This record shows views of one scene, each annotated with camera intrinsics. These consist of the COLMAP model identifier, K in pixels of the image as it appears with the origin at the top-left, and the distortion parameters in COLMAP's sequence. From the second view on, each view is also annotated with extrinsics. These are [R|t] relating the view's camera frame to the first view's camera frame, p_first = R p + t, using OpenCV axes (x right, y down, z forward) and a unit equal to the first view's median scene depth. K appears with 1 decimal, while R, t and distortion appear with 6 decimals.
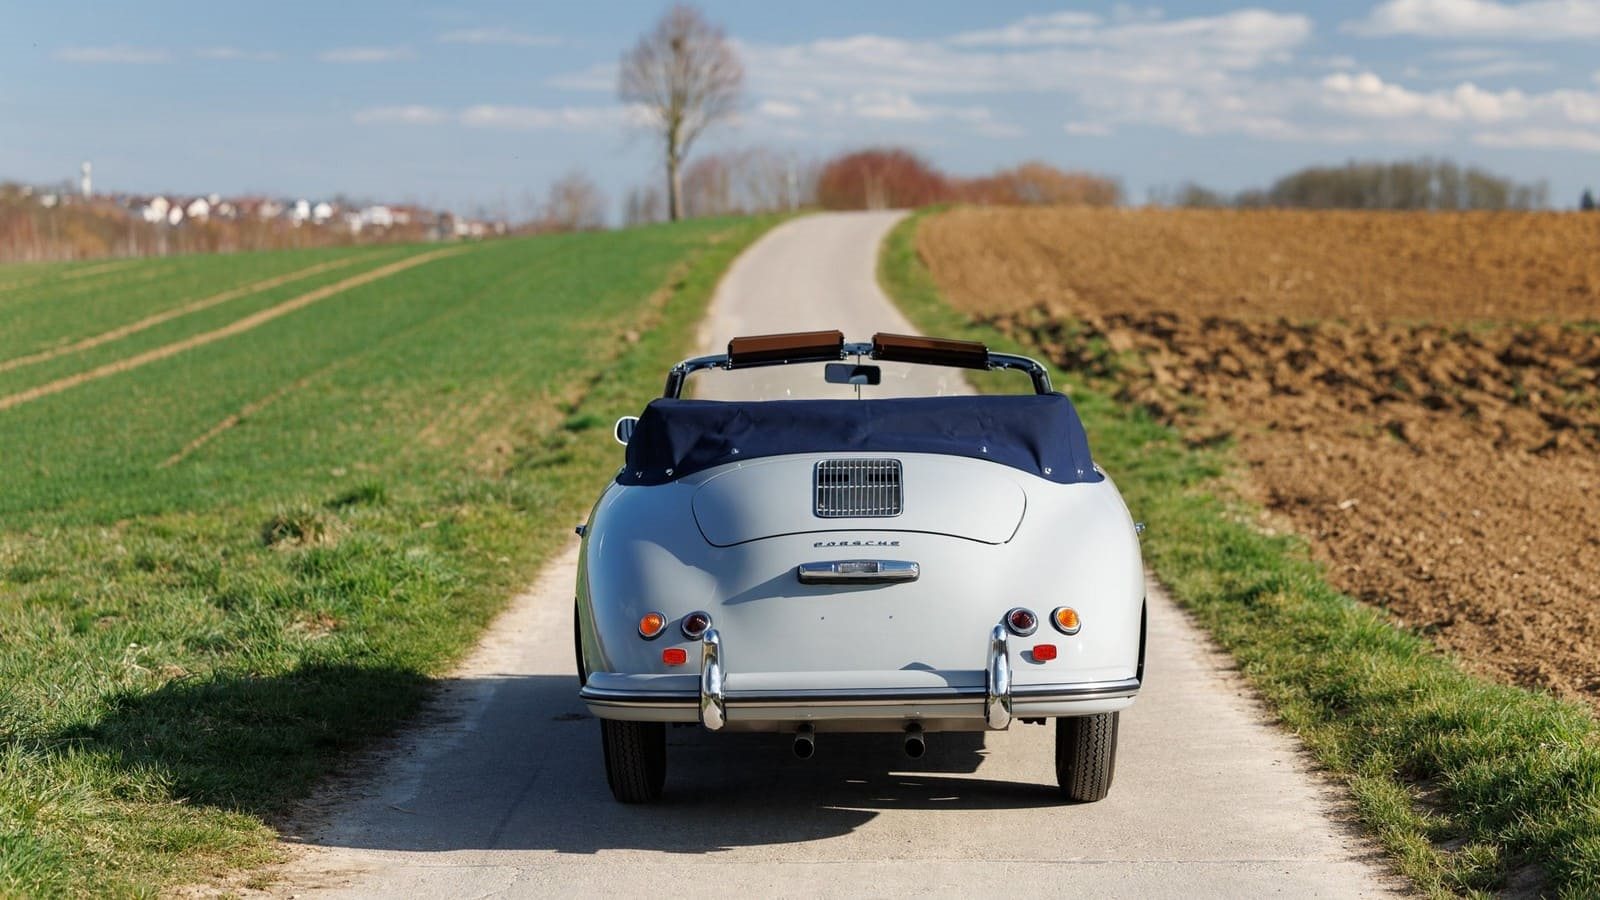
lens RADIAL K [[3257.8, 0, 800.0], [0, 3257.8, 450.0], [0, 0, 1]] dist [0.012116, -0.003722]
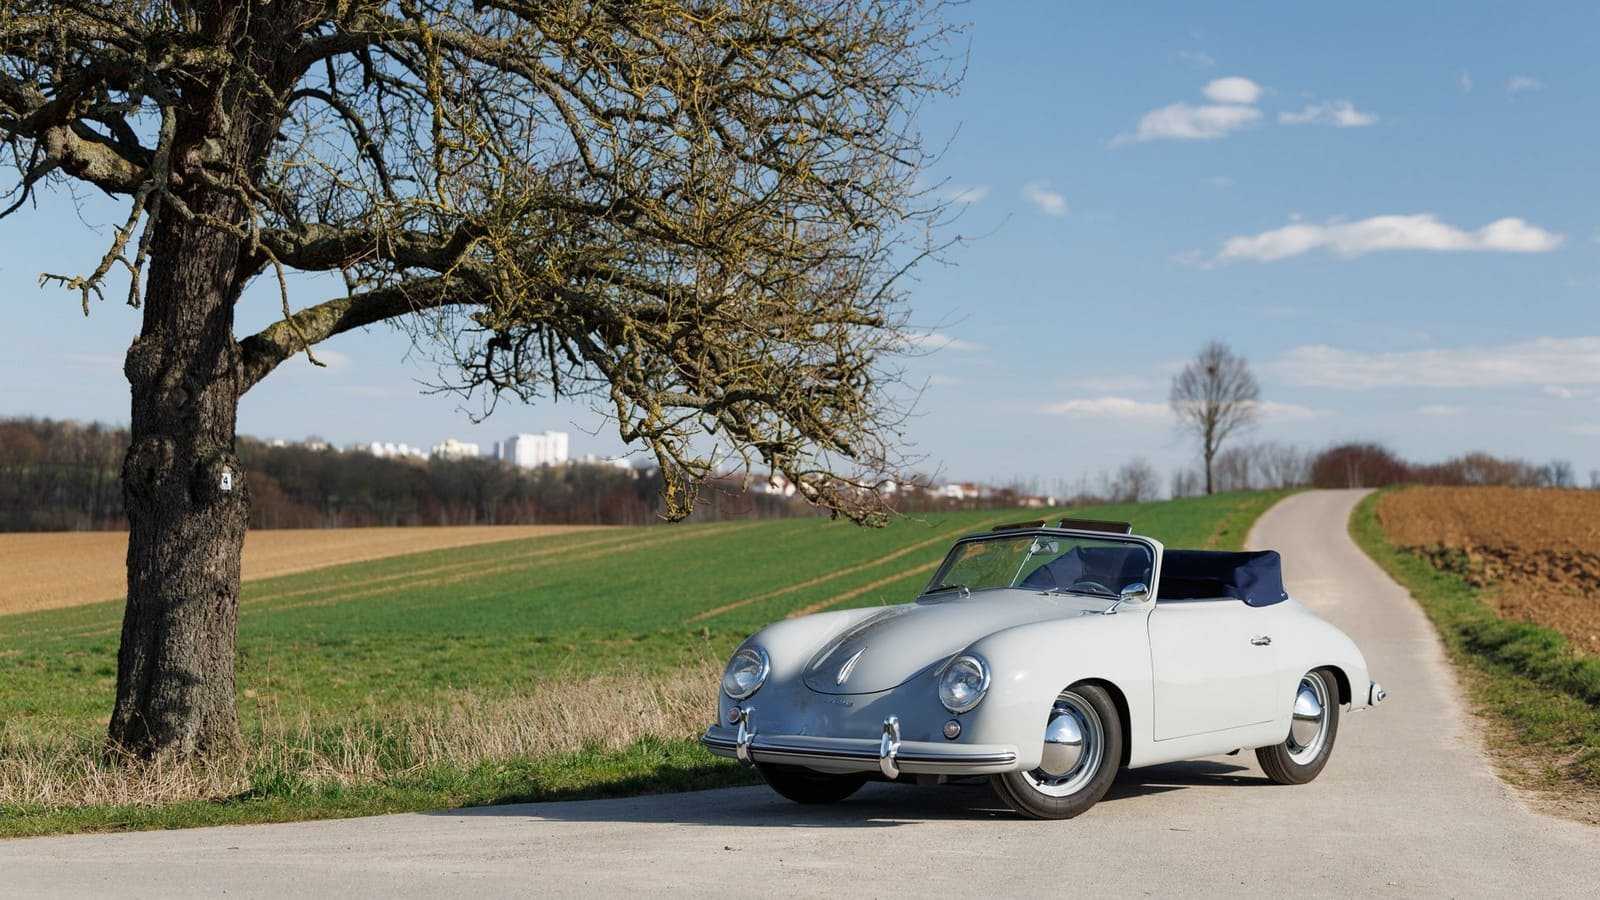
lens RADIAL K [[3257.8, 0, 800.0], [0, 3257.8, 450.0], [0, 0, 1]] dist [0.012116, -0.003722]
pose [[0.988463, 0.003240, -0.151426, -0.000134], [-0.016173, 0.996313, -0.084251, 0.054462], [0.150595, 0.085728, 0.984872, -0.710454]]
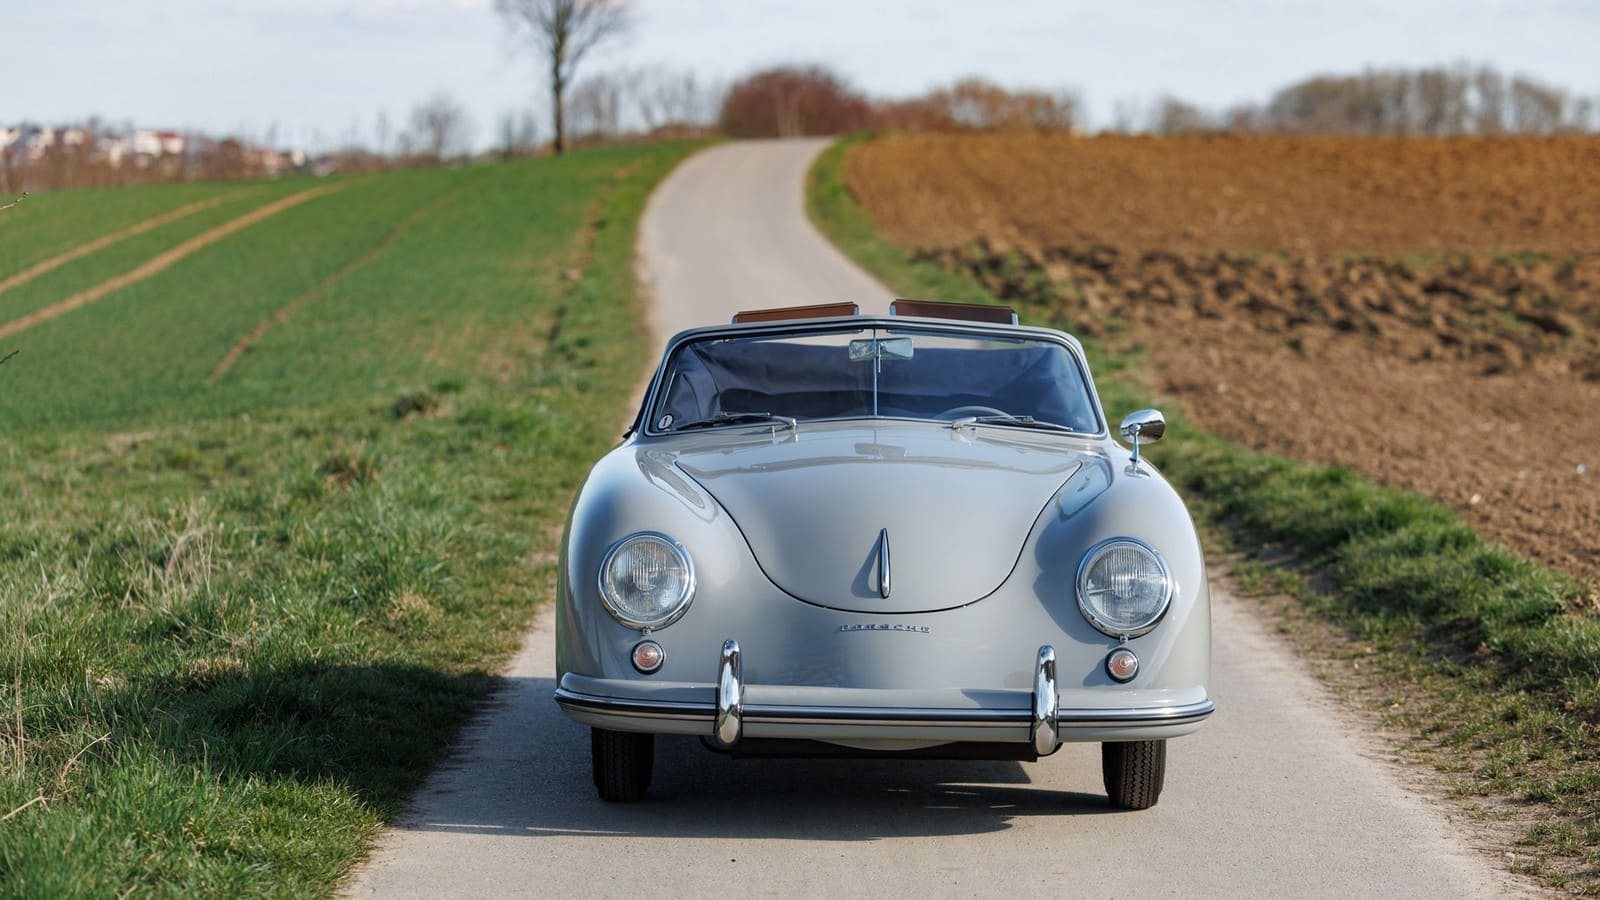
lens RADIAL K [[4594.9, 0, 800.0], [0, 4594.9, 450.0], [0, 0, 1]] dist [-0.049425, -1.007292]
pose [[0.999394, -0.008311, 0.033812, -0.027520], [0.008388, 0.999963, -0.002121, 0.020571], [-0.033793, 0.002403, 0.999426, -0.374062]]
